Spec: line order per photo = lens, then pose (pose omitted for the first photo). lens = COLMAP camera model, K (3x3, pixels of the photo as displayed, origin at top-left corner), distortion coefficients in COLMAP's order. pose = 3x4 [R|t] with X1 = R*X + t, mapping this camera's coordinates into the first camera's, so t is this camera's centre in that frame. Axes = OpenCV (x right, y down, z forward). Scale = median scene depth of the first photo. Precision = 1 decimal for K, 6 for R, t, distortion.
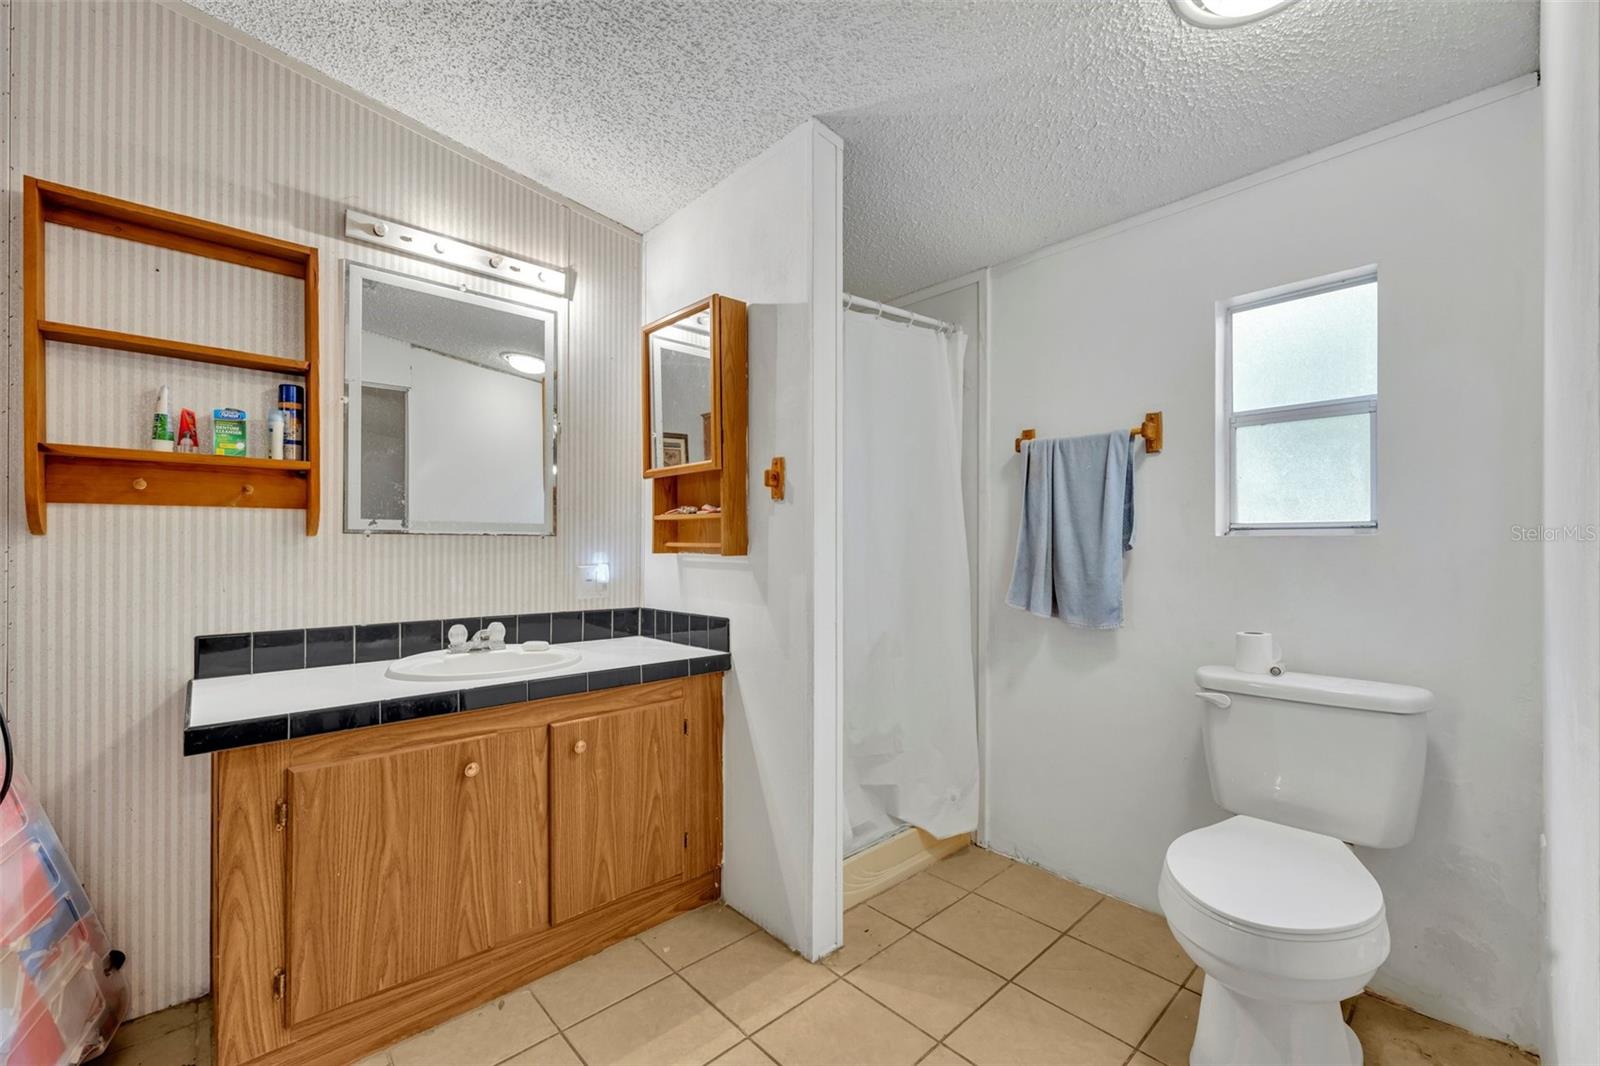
lens RADIAL K [[643.8, 0, 798.2], [0, 643.8, 535.0], [0, 0, 1]] dist [-0.001153, -0.000096]
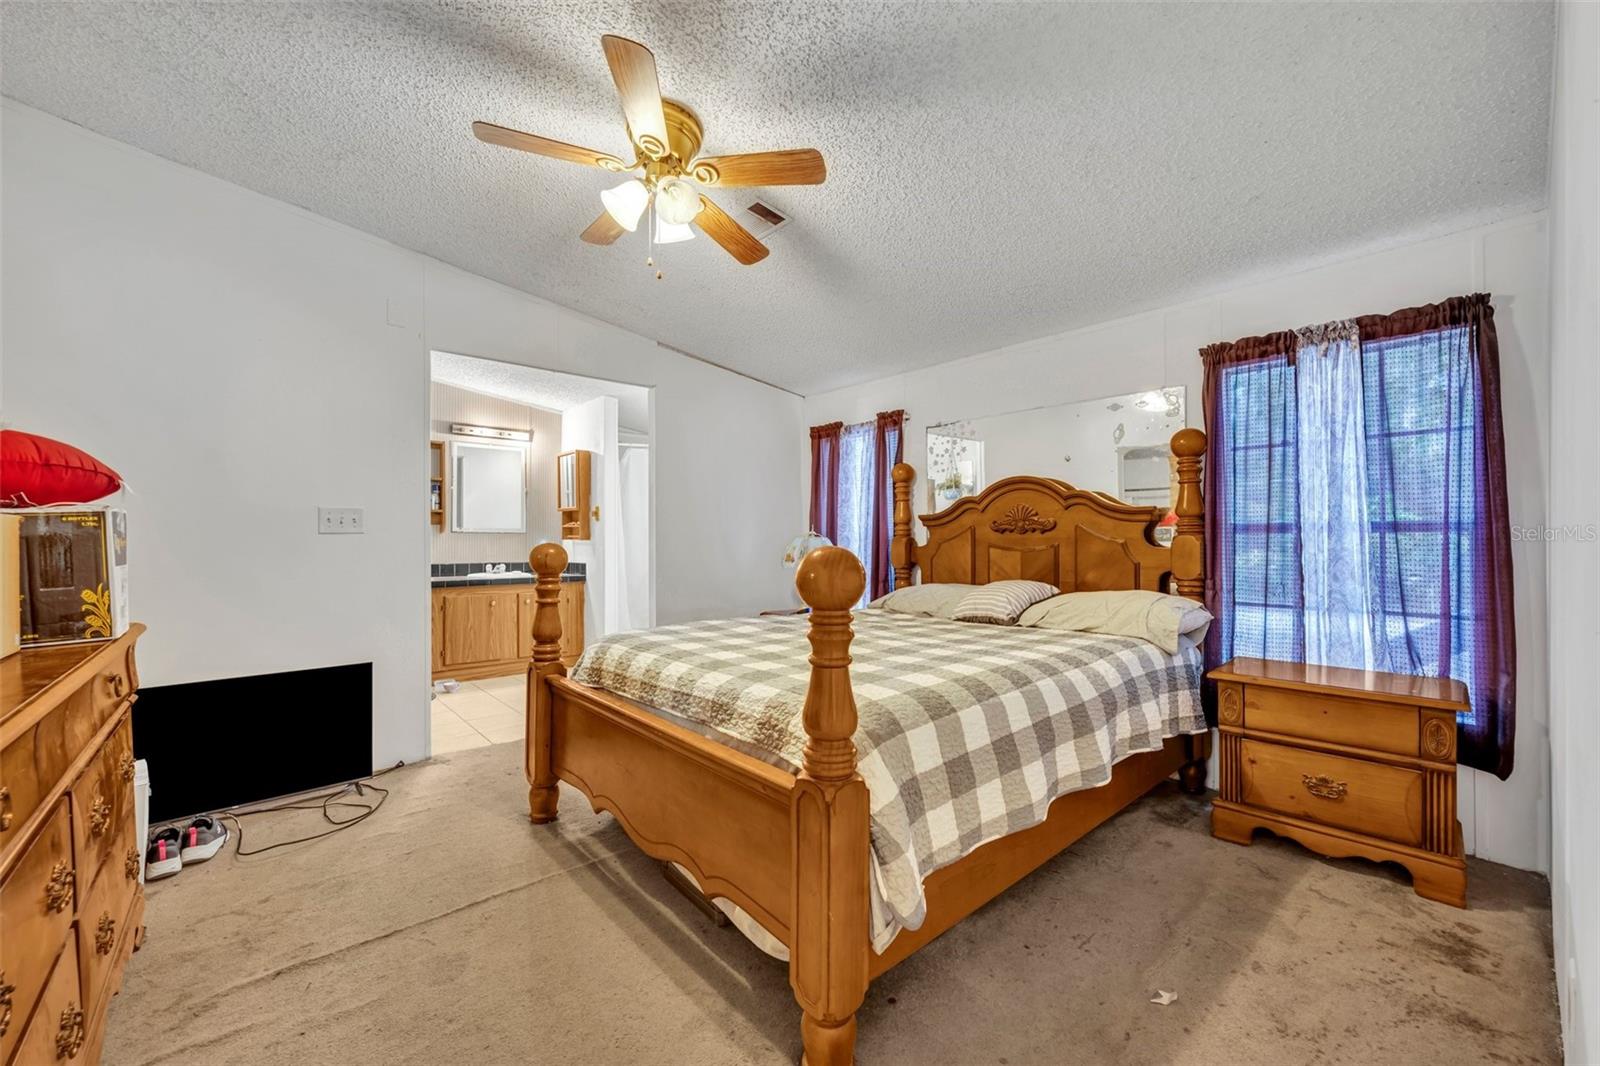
lens RADIAL K [[643.8, 0, 798.2], [0, 643.8, 535.0], [0, 0, 1]] dist [-0.001153, -0.000096]
pose [[0.999525, 0.000856, -0.030805, 0.951971], [-0.000822, 0.999999, 0.001126, 0.004920], [0.030806, -0.001100, 0.999525, -1.853852]]
